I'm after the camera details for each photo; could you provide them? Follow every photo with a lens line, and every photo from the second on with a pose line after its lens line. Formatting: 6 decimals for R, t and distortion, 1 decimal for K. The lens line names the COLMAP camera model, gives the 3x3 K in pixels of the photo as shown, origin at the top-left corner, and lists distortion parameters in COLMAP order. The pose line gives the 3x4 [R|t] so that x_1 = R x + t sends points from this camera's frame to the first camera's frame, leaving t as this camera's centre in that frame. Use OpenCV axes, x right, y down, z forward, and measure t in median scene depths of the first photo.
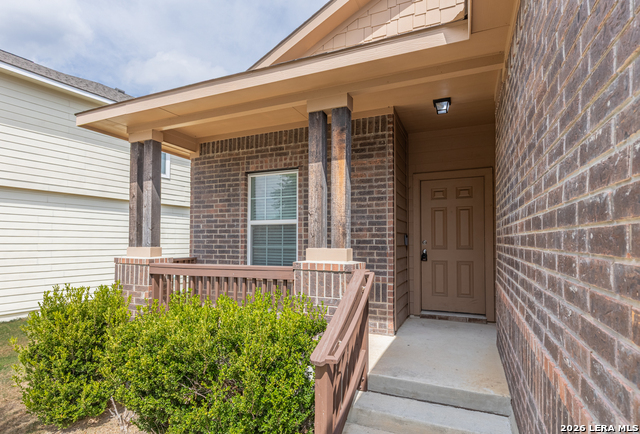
lens RADIAL K [[343.0, 0, 320.0], [0, 343.0, 217.0], [0, 0, 1]] dist [0.001743, 0.000319]
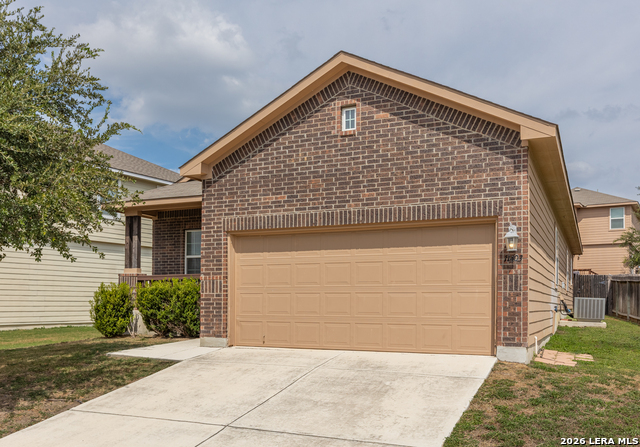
lens RADIAL K [[587.9, 0, 320.0], [0, 587.9, 223.5], [0, 0, 1]] dist [0.004261, -0.000101]
pose [[0.999967, -0.003150, -0.007532, 0.601602], [0.002755, 0.998648, -0.051919, 0.006151], [0.007685, 0.051896, 0.998623, -2.404727]]
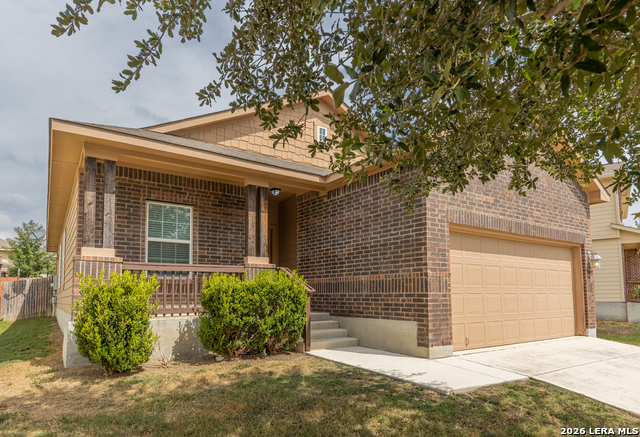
lens RADIAL K [[388.6, 0, 320.0], [0, 388.6, 218.5], [0, 0, 1]] dist [-0.001728, -0.000205]
pose [[0.512414, 0.165315, 0.842676, -1.240306], [-0.057407, 0.985695, -0.158464, 0.150441], [-0.856818, 0.032824, 0.514574, -0.322977]]
